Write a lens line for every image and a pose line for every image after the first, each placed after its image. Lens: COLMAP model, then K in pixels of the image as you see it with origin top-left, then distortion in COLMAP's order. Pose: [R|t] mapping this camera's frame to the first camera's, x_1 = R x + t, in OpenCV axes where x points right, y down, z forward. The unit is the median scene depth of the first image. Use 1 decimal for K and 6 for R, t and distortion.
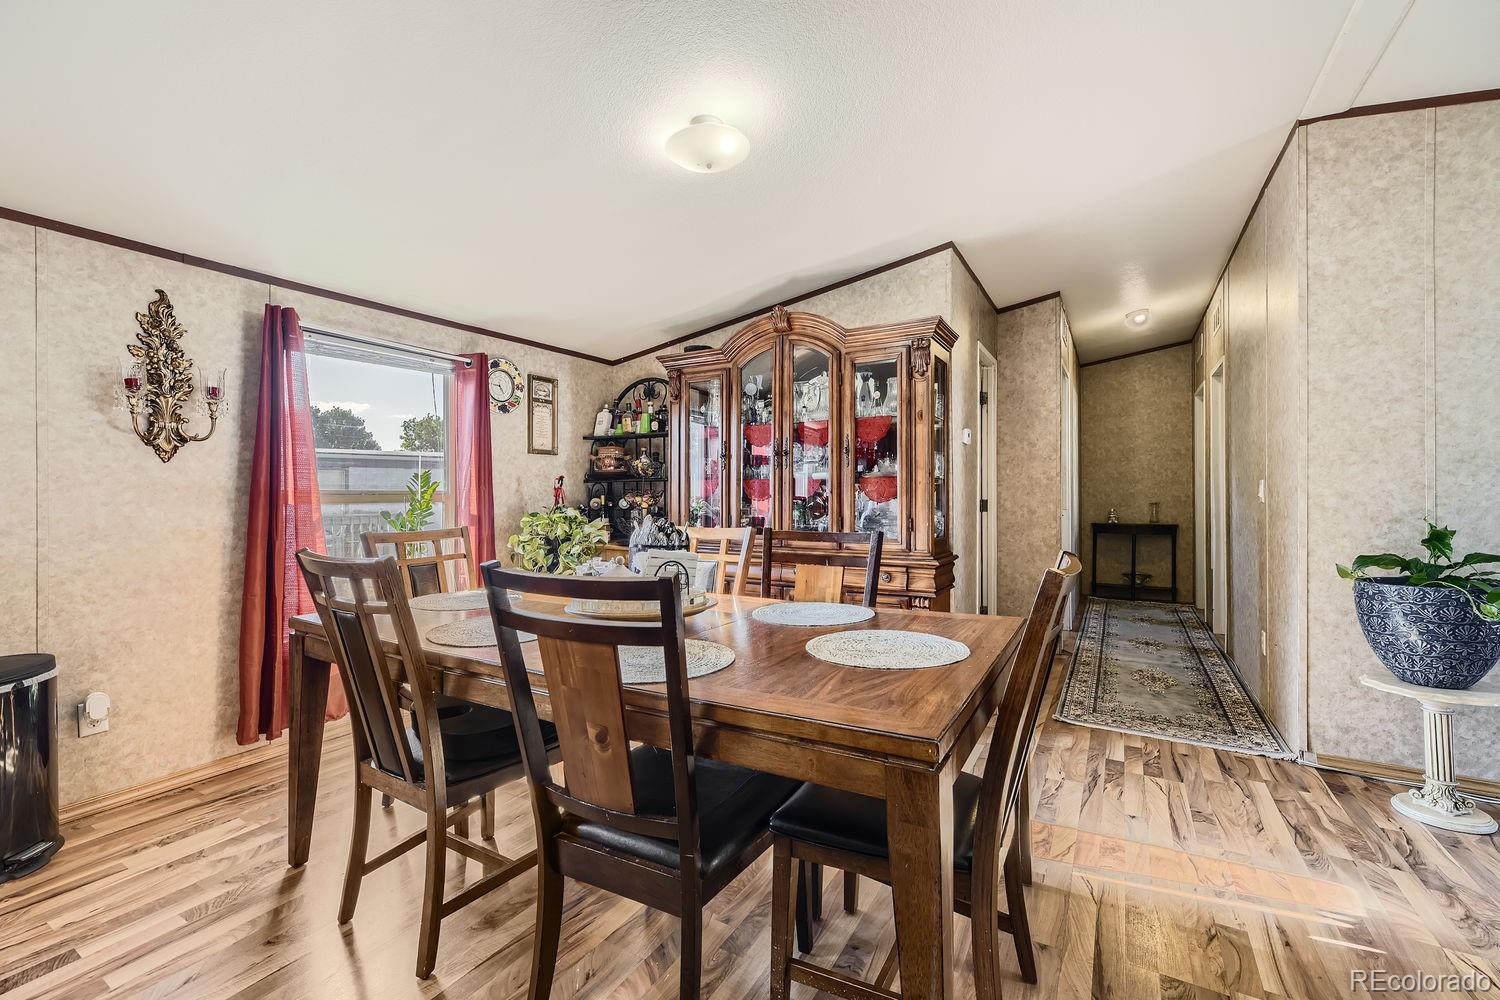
lens RADIAL K [[611.8, 0, 757.2], [0, 611.8, 491.5], [0, 0, 1]] dist [0.001908, 0.000183]
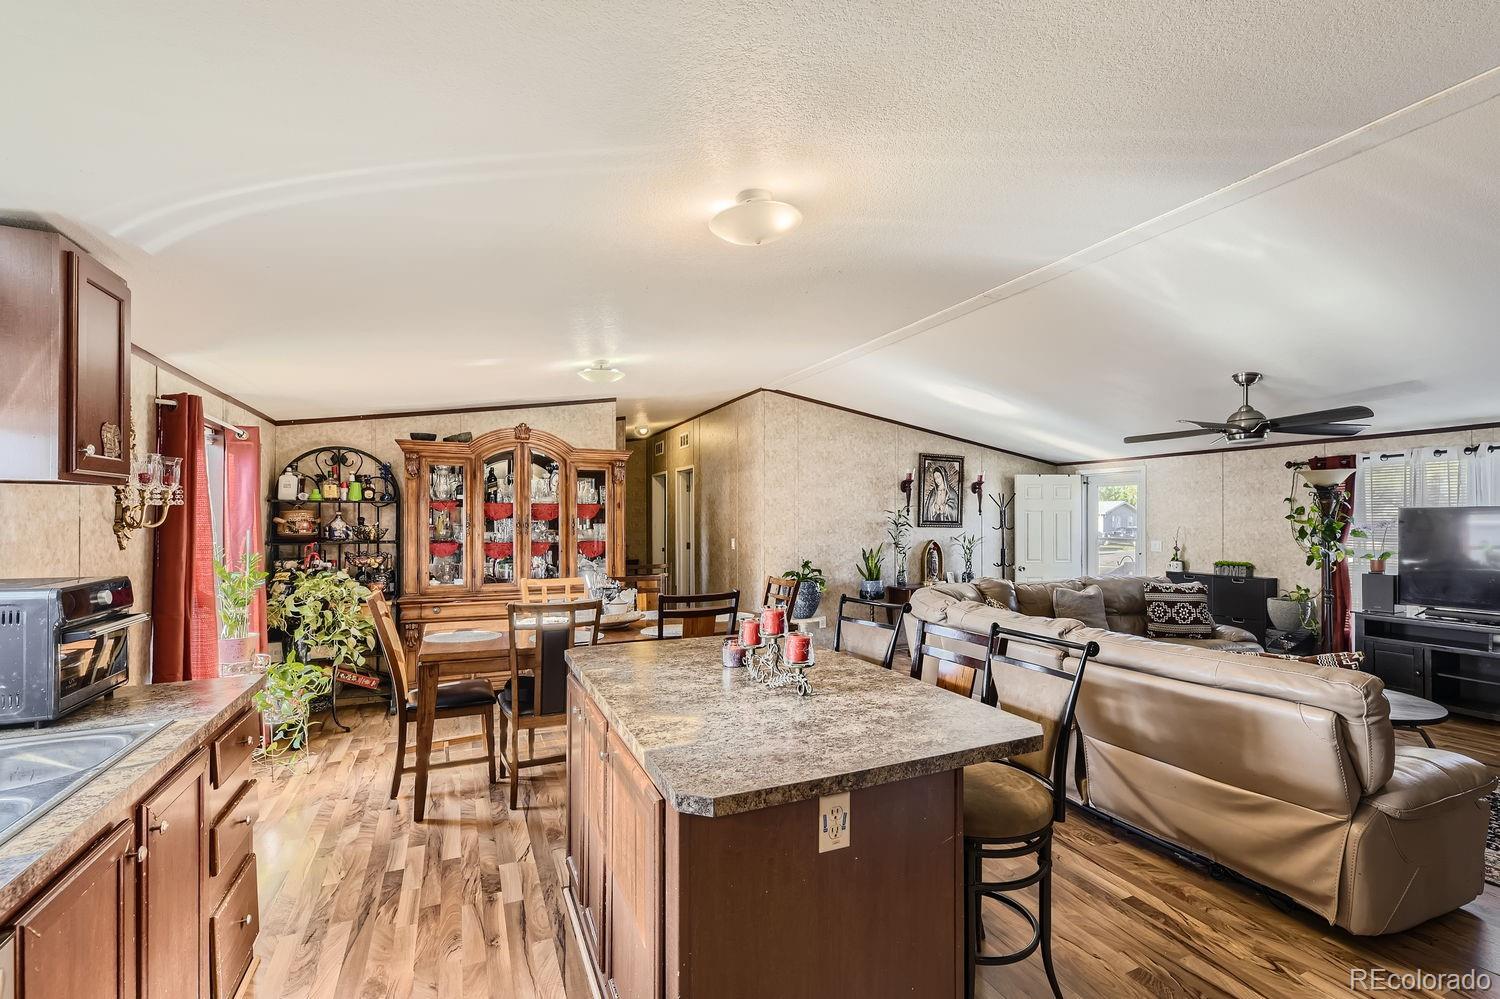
lens RADIAL K [[667.9, 0, 748.8], [0, 667.9, 512.8], [0, 0, 1]] dist [-0.000248, 0.000001]
pose [[0.592395, 0.012922, 0.805544, -1.235971], [-0.000150, 0.999873, -0.015929, -0.090282], [-0.805648, 0.009315, 0.592322, -0.484260]]
